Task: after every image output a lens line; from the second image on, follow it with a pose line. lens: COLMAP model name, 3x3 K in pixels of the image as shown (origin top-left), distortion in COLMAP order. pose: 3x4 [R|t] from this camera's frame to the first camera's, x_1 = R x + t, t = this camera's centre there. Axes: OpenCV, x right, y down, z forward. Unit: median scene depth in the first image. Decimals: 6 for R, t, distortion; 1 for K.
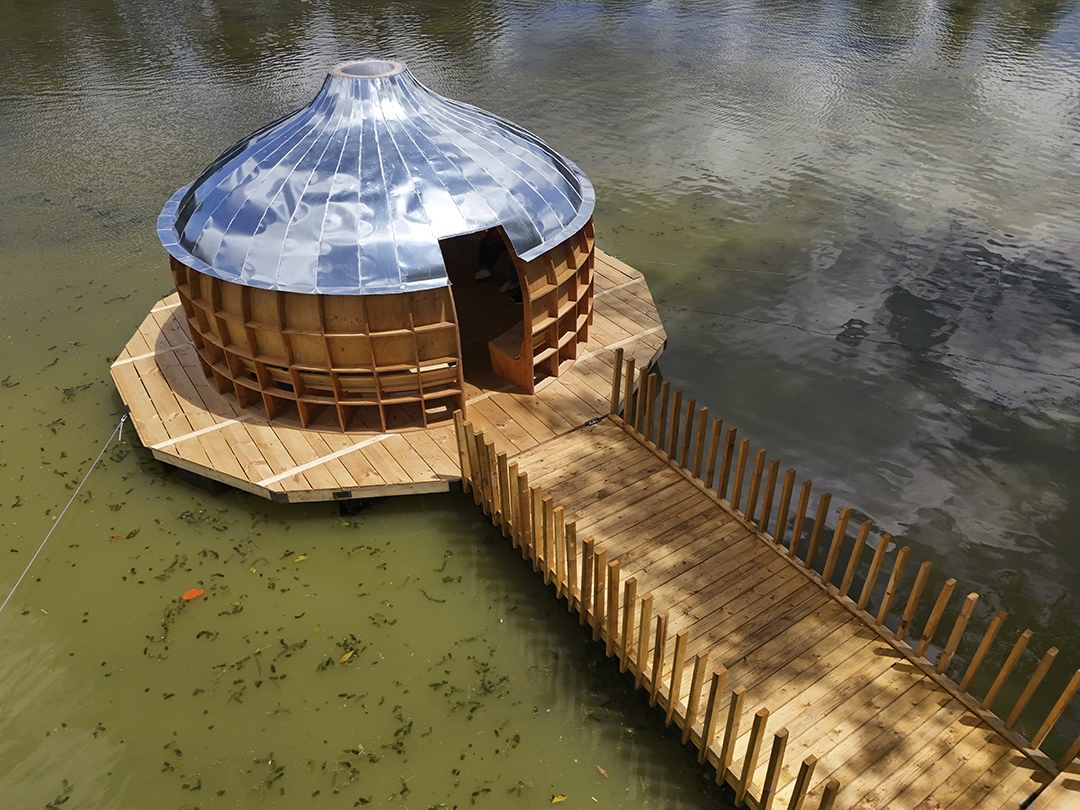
lens RADIAL K [[793.1, 0, 540.8], [0, 793.1, 415.4], [0, 0, 1]] dist [0.071617, -0.060839]
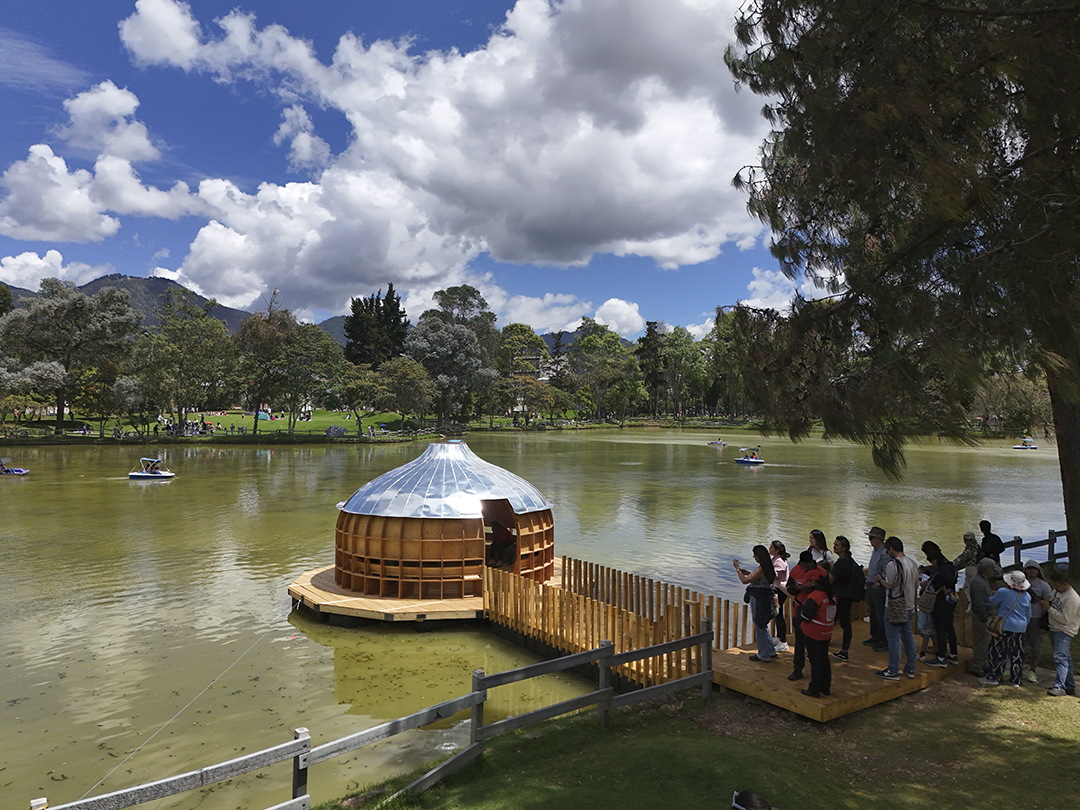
lens RADIAL K [[793.1, 0, 544.0], [0, 793.1, 408.9], [0, 0, 1]] dist [0.071617, -0.060839]
pose [[0.999592, 0.022437, 0.017668, 0.004577], [-0.007587, 0.805064, -0.593139, 0.820421], [-0.027532, 0.592763, 0.804906, -0.850735]]
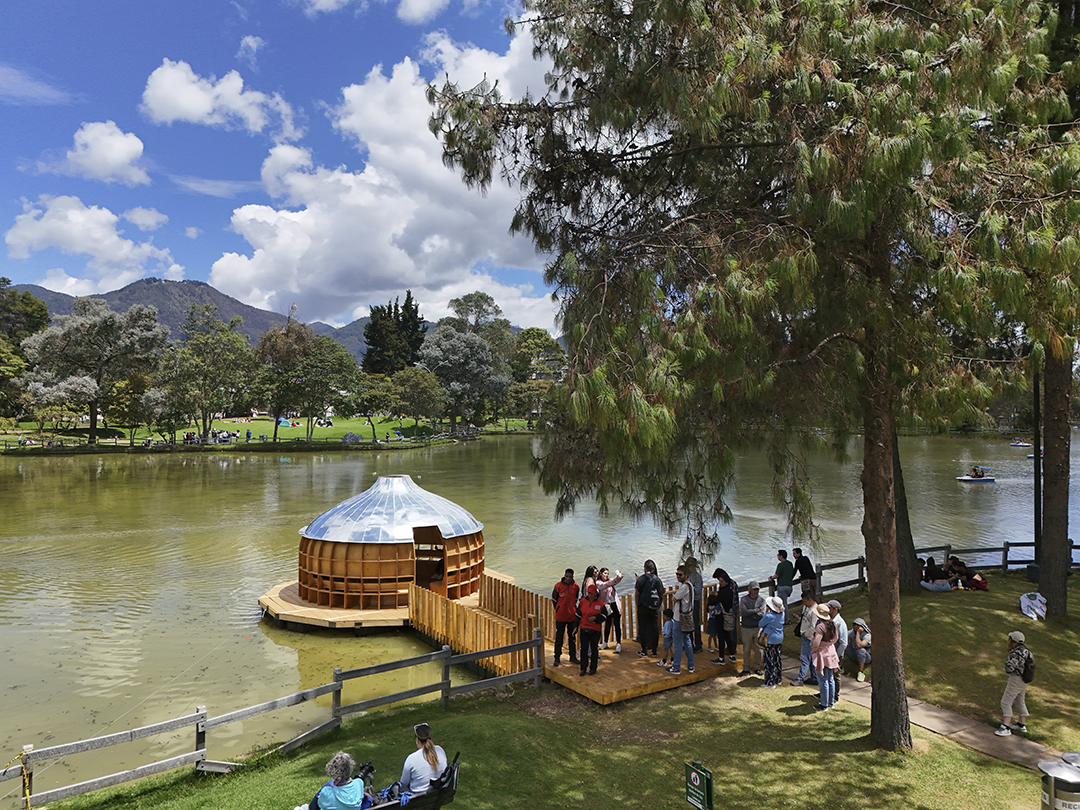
lens RADIAL K [[793.1, 0, 543.3], [0, 793.1, 405.2], [0, 0, 1]] dist [0.071617, -0.060839]
pose [[0.999739, 0.014193, -0.017903, 0.329422], [-0.022057, 0.803805, -0.594484, 0.957582], [0.005954, 0.594723, 0.803908, -1.278790]]
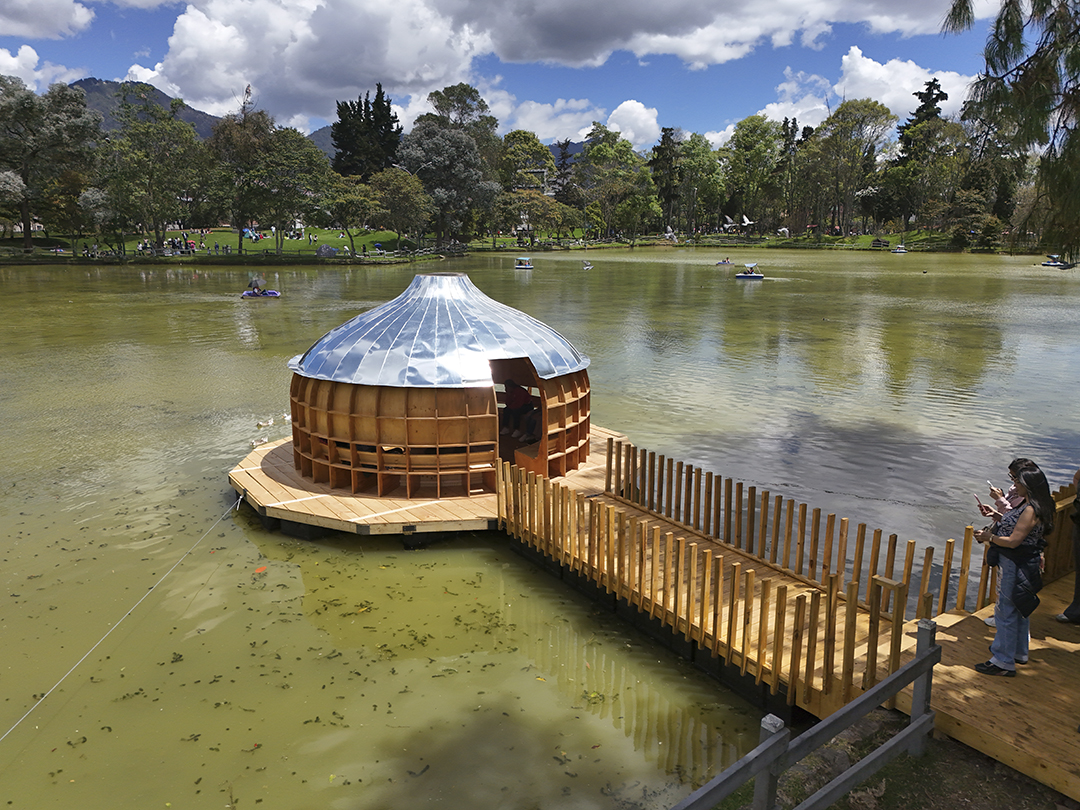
lens RADIAL K [[793.1, 0, 545.7], [0, 793.1, 407.9], [0, 0, 1]] dist [0.071617, -0.060839]
pose [[0.999682, 0.015844, 0.019600, -0.045271], [-0.006673, 0.916328, -0.400373, 0.439832], [-0.024303, 0.400115, 0.916143, -0.321267]]
